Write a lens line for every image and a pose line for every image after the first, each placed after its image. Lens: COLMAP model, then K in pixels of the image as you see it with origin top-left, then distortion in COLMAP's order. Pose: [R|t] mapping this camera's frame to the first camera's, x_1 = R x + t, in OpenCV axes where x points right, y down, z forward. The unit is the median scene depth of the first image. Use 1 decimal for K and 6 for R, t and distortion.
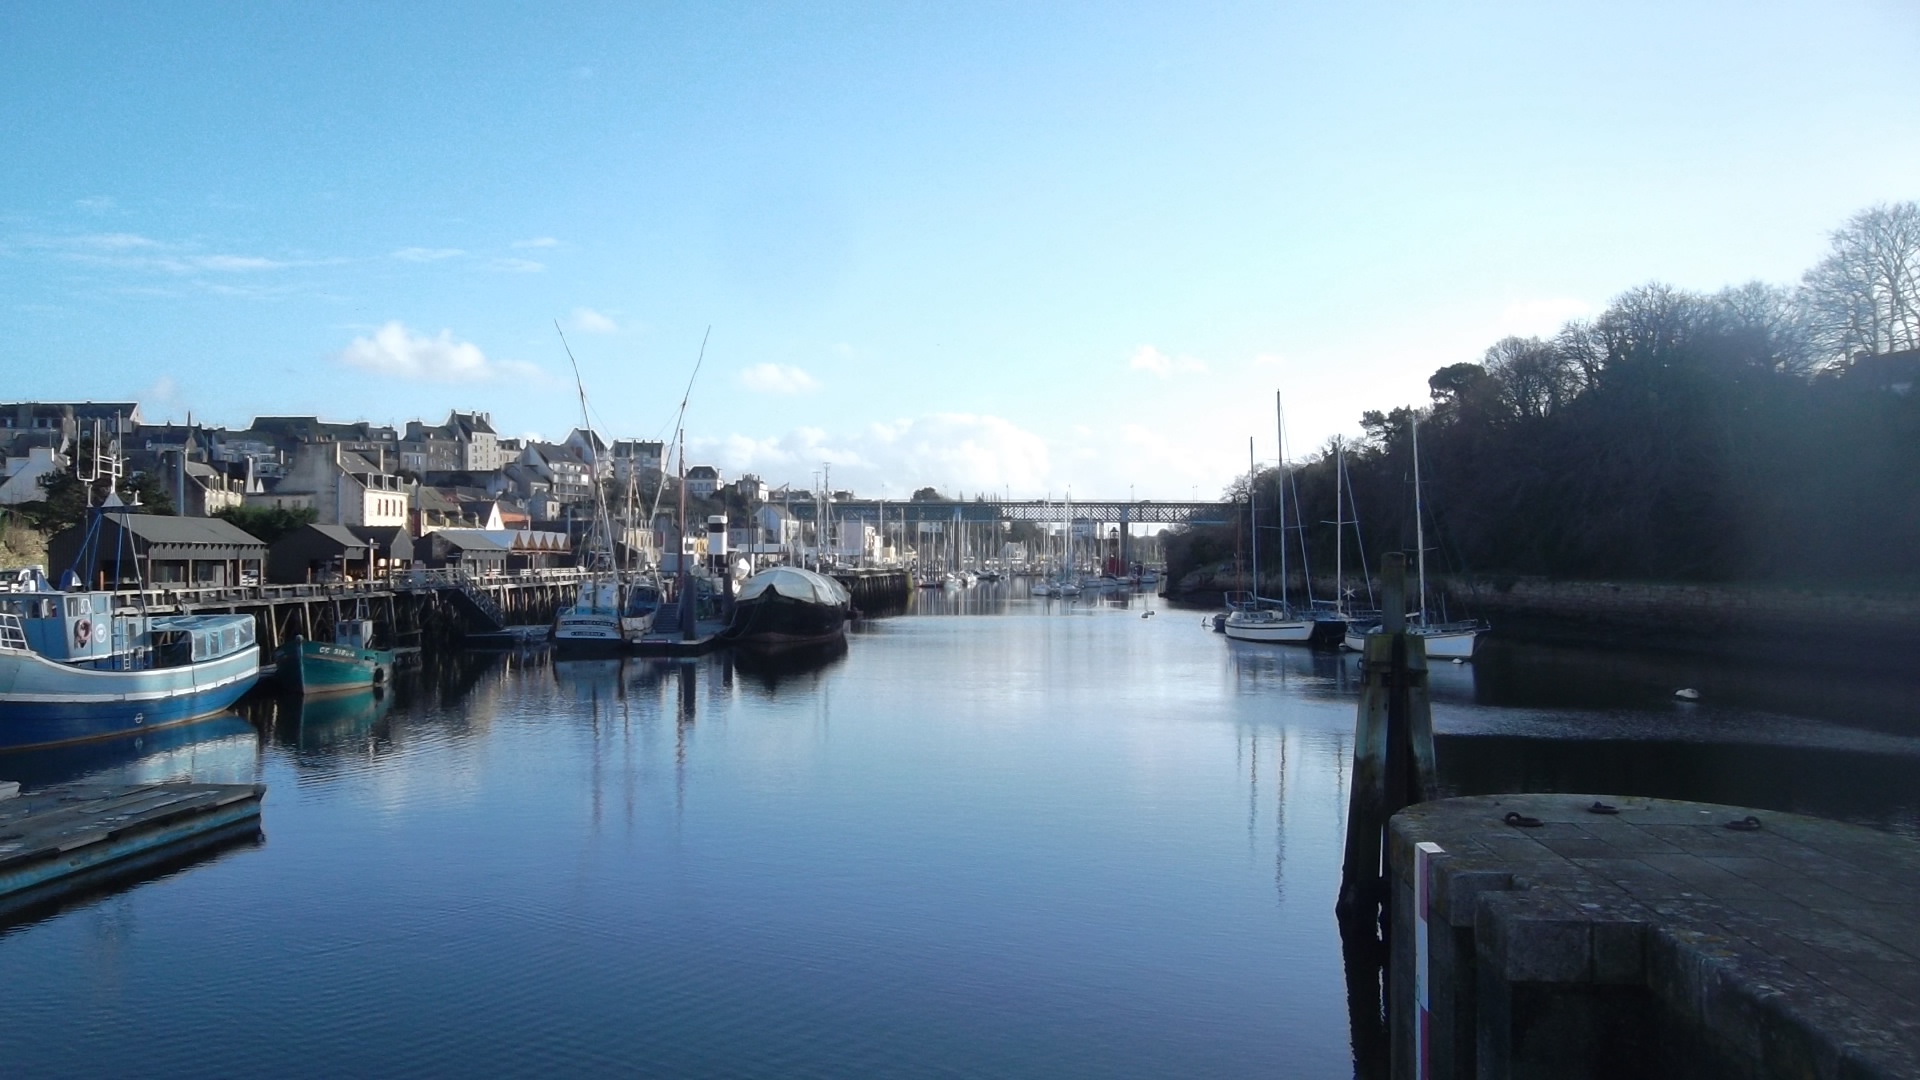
lens RADIAL K [[1560.0, 0, 959.5], [0, 1560.0, 528.7], [0, 0, 1]] dist [0.050861, 0.008101]
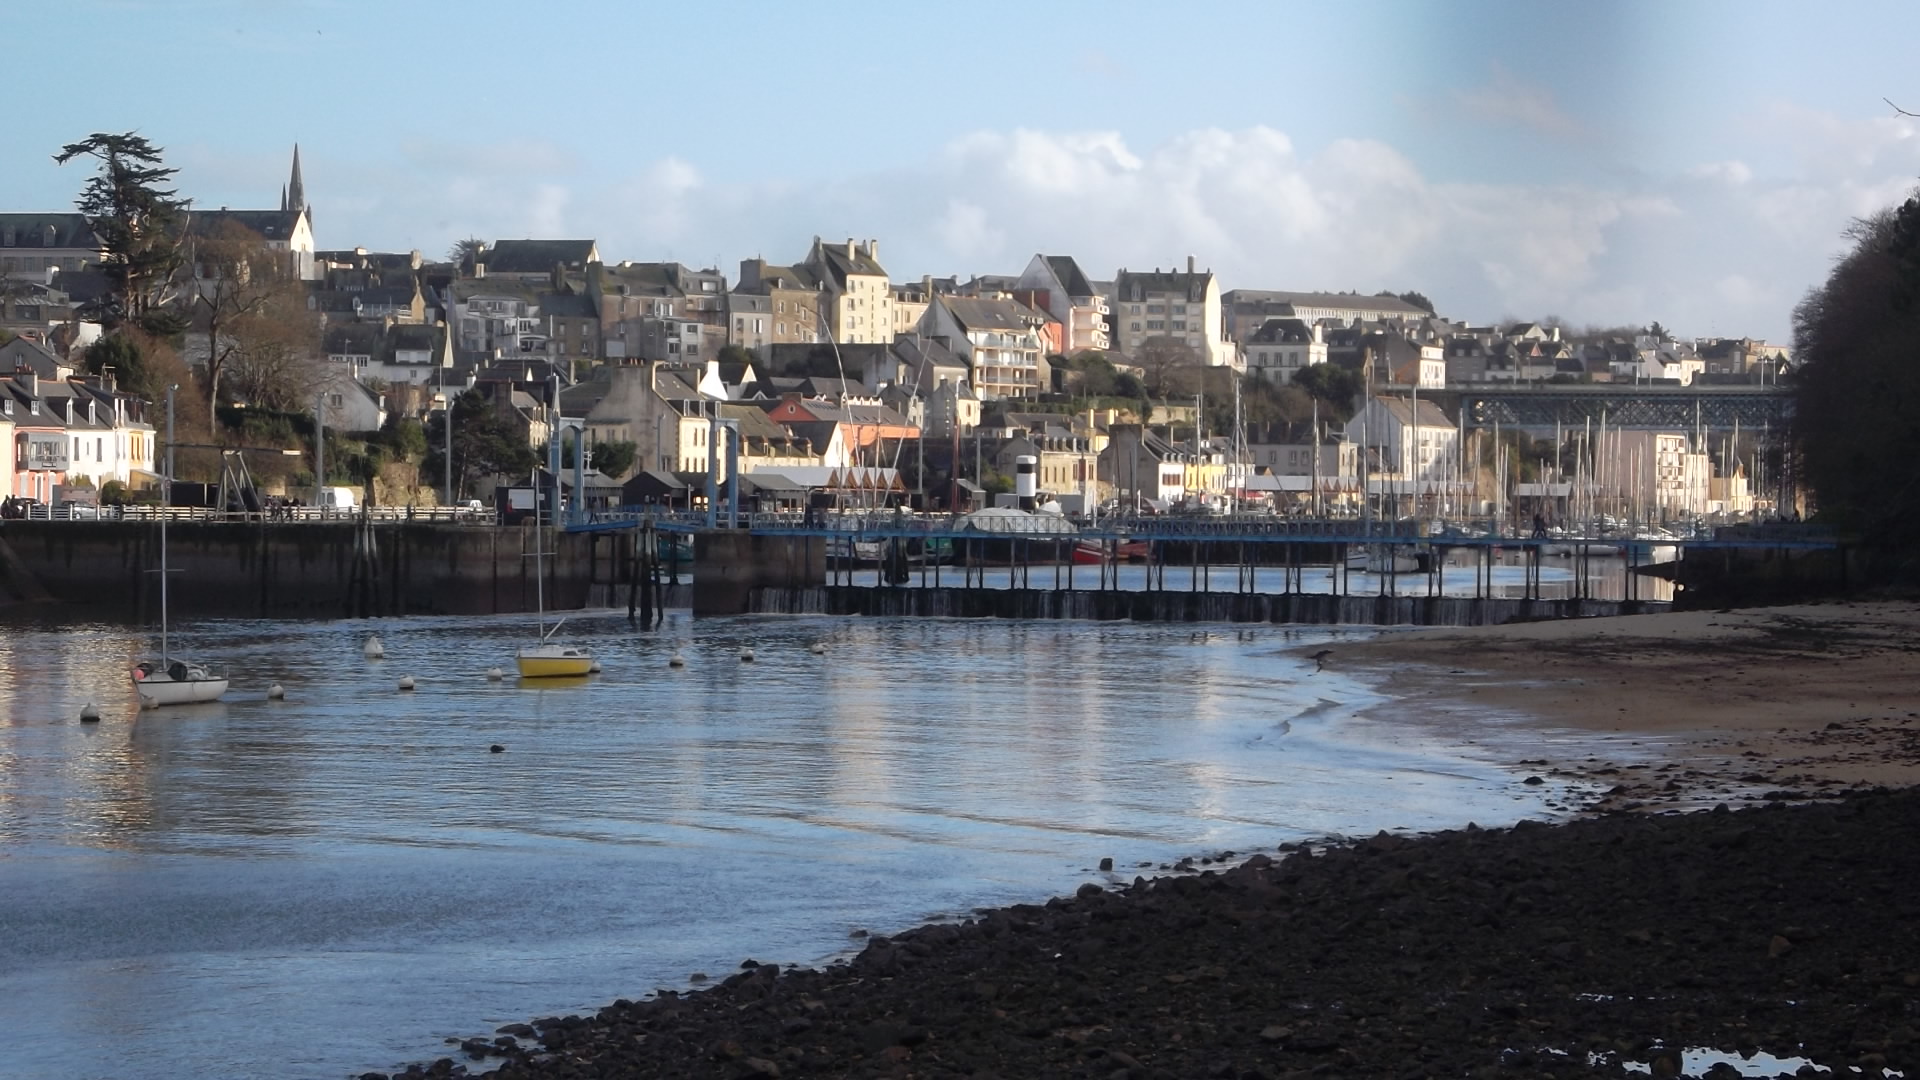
lens RADIAL K [[4859.7, 0, 960.1], [0, 4859.7, 540.1], [0, 0, 1]] dist [0.089260, 0.000000]
pose [[0.955348, 0.014750, -0.295115, 0.267576], [-0.006654, 0.999574, 0.028417, -0.015906], [0.295409, -0.025184, 0.955039, -0.723056]]
